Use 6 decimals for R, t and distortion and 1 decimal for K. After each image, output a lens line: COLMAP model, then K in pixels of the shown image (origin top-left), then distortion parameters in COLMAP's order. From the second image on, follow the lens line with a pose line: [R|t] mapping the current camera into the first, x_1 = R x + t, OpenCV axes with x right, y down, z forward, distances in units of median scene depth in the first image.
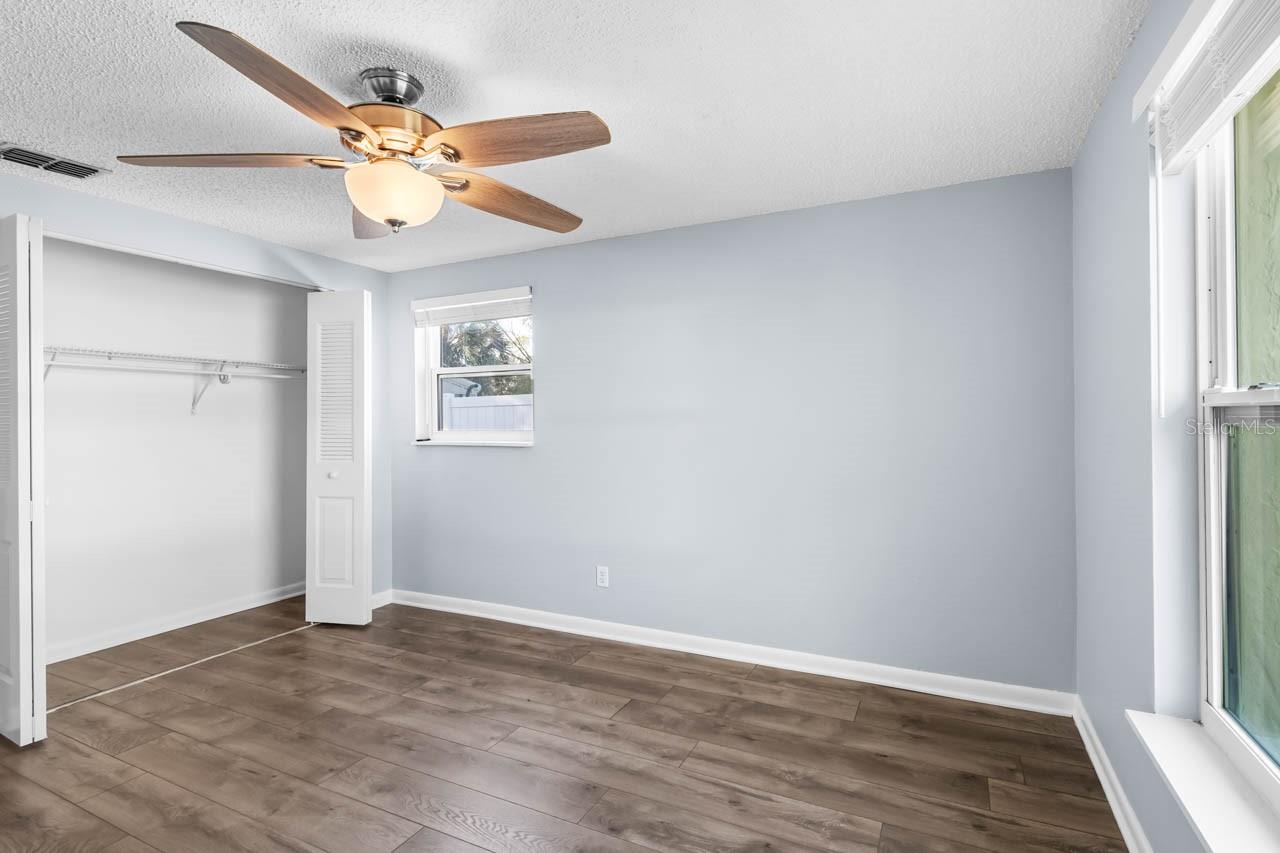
lens RADIAL K [[573.7, 0, 633.7], [0, 573.7, 422.8], [0, 0, 1]] dist [0.002855, -0.000738]
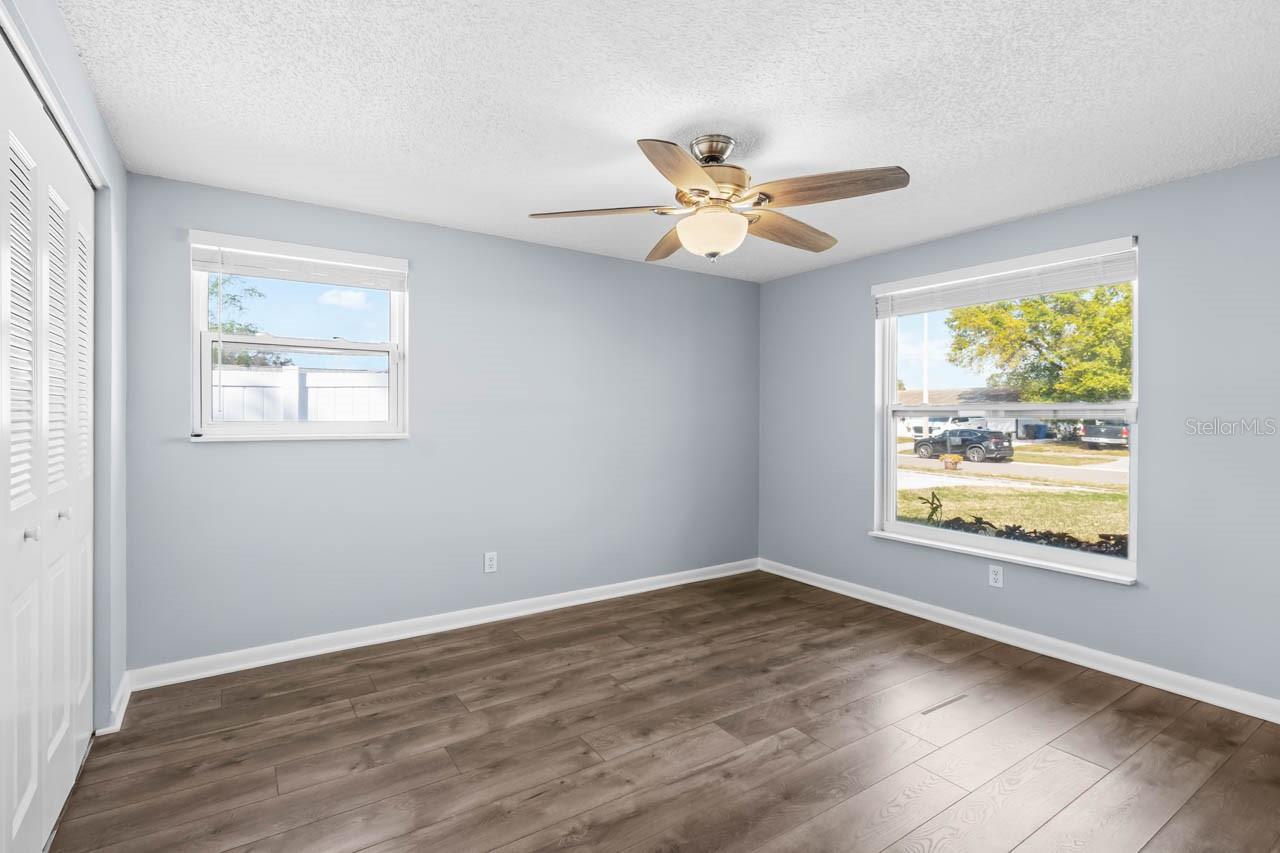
lens RADIAL K [[573.7, 0, 633.7], [0, 573.7, 422.8], [0, 0, 1]] dist [0.002855, -0.000738]
pose [[0.547599, -0.002512, 0.836737, -1.047918], [-0.002970, 0.999983, 0.004946, 0.016817], [-0.836735, -0.005193, 0.547583, 0.304012]]
